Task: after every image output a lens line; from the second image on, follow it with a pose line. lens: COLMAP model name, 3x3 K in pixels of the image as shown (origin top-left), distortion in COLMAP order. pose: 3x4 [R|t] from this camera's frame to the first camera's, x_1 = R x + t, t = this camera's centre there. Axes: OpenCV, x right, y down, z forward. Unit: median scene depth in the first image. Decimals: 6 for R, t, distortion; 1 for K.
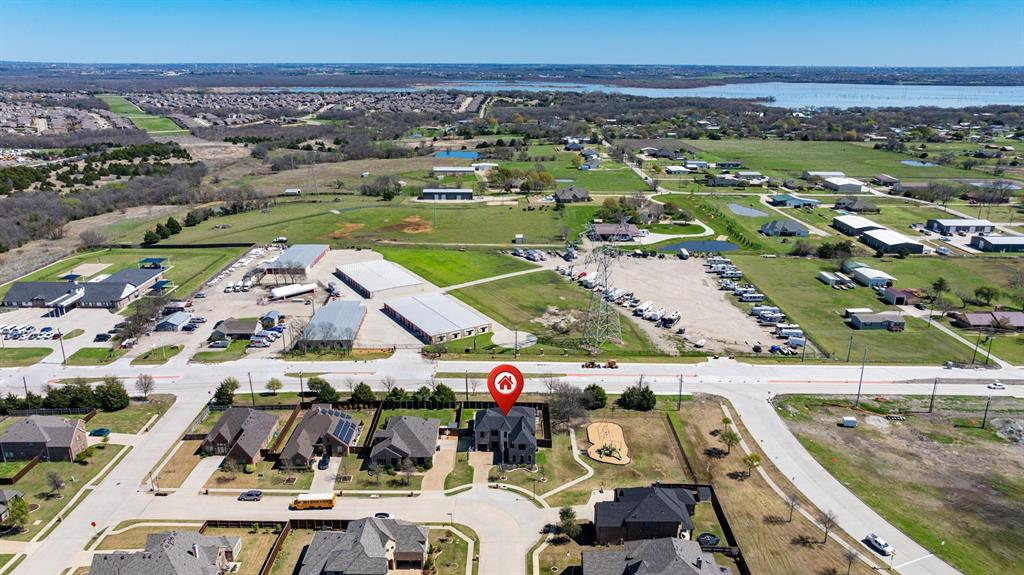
lens RADIAL K [[709.4, 0, 512.0], [0, 709.4, 287.5], [0, 0, 1]] dist [-0.015039, 0.002663]
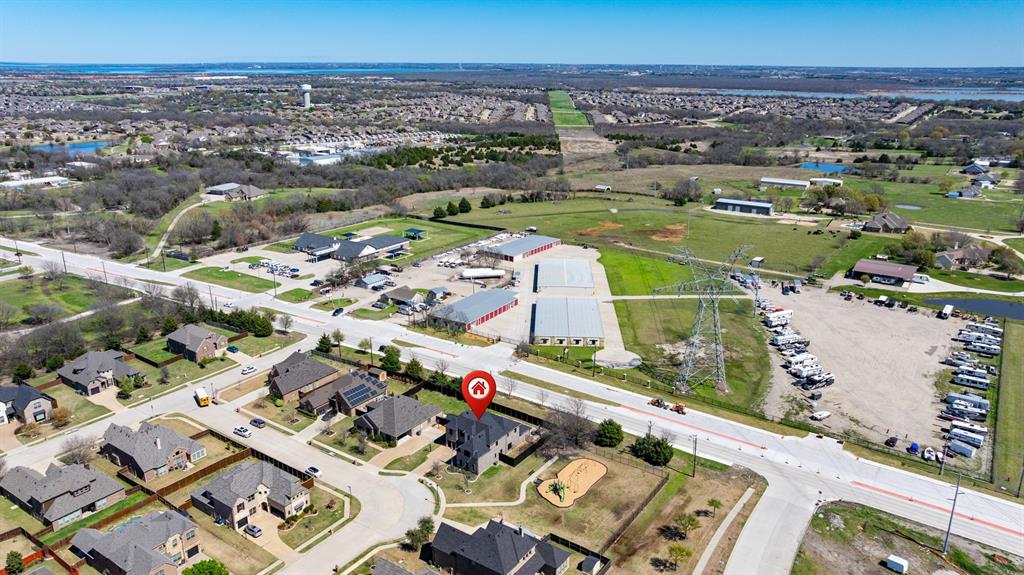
lens RADIAL K [[717.7, 0, 512.0], [0, 717.7, 287.5], [0, 0, 1]] dist [-0.020101, 0.000743]
pose [[0.823153, 0.170314, -0.541675, 0.381694], [-0.173547, 0.983770, 0.045588, -0.038053], [0.540648, 0.056480, 0.839351, 0.129726]]
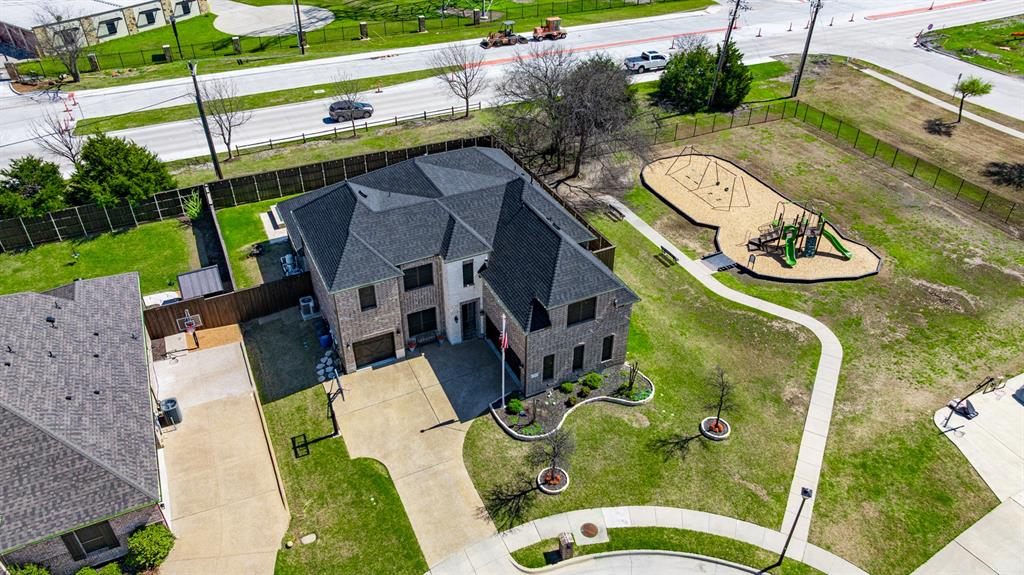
lens RADIAL K [[709.4, 0, 512.0], [0, 709.4, 287.5], [0, 0, 1]] dist [-0.015039, 0.002663]
pose [[0.901197, -0.251914, 0.352680, -0.054777], [0.129065, 0.932801, 0.336490, 0.096053], [-0.413746, -0.257725, 0.873150, 0.557299]]
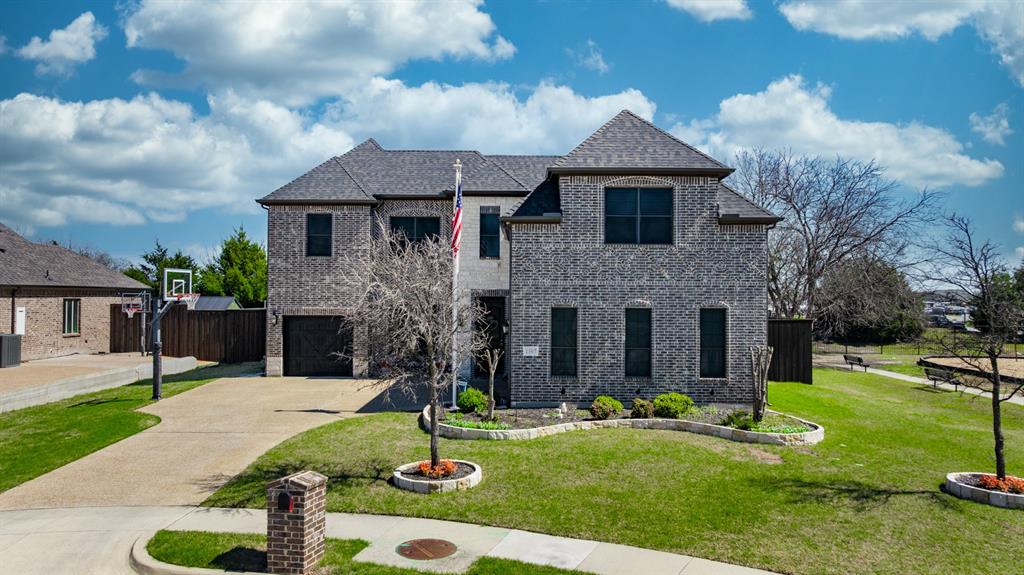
lens RADIAL K [[717.7, 0, 512.0], [0, 717.7, 287.5], [0, 0, 1]] dist [-0.020101, 0.000743]
pose [[0.999869, 0.002626, -0.015965, -0.001956], [-0.007526, 0.948964, -0.315294, 0.182526], [0.014322, 0.315373, 0.948860, 0.613512]]
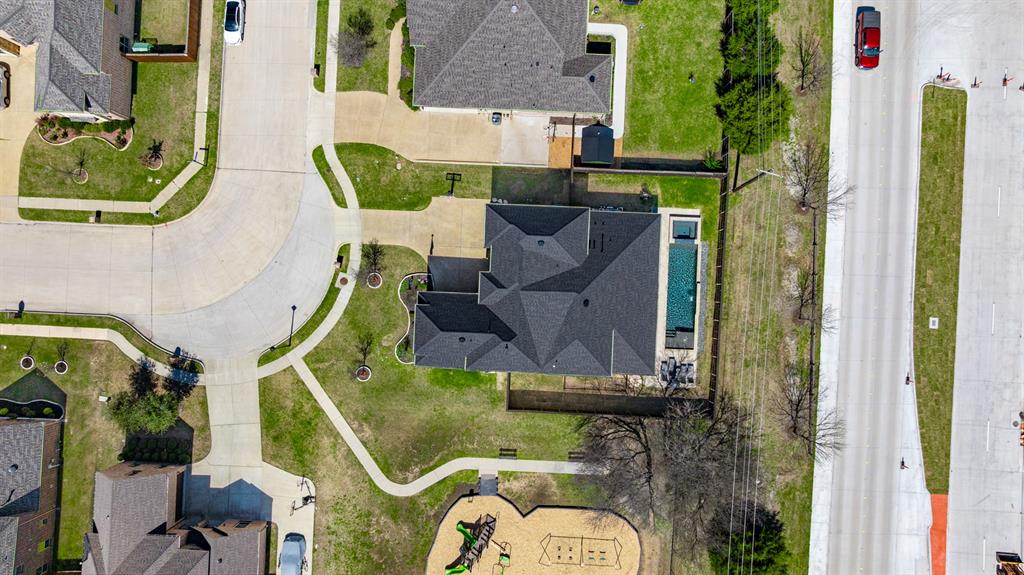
lens RADIAL K [[709.4, 0, 512.0], [0, 709.4, 287.5], [0, 0, 1]] dist [-0.015039, 0.002663]
pose [[-0.042058, 0.999047, -0.011700, -0.004097], [-0.303371, -0.001612, 0.952871, -0.108734], [0.951944, 0.043625, 0.303149, 0.631958]]
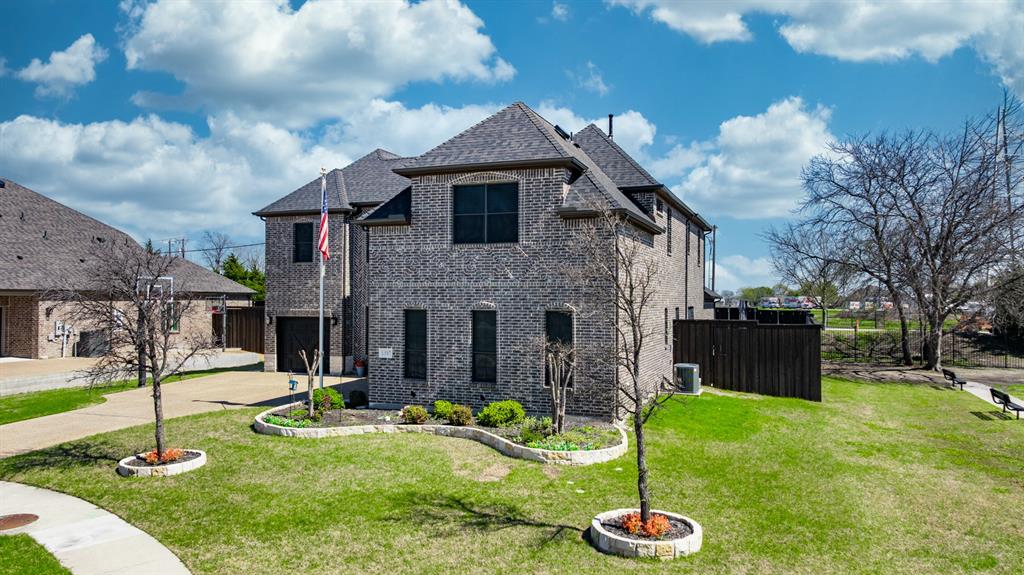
lens RADIAL K [[723.4, 0, 512.0], [0, 723.4, 287.5], [0, 0, 1]] dist [-0.024998, 0.002248]
pose [[0.933340, -0.005872, -0.358946, 0.036939], [-0.108755, 0.948256, -0.298299, 0.179965], [0.342124, 0.317452, 0.884407, 0.621677]]
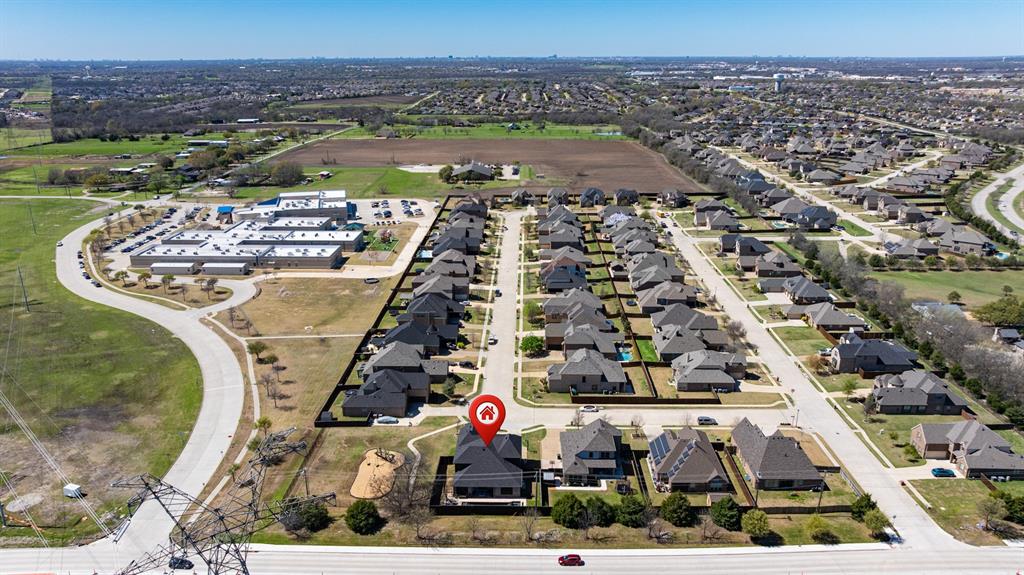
lens RADIAL K [[709.4, 0, 512.0], [0, 709.4, 287.5], [0, 0, 1]] dist [-0.015039, 0.002663]
pose [[-0.999829, -0.006064, 0.017471, -0.038936], [0.005321, 0.810431, 0.585810, -0.371595], [-0.017711, 0.585802, -0.810260, 1.164736]]
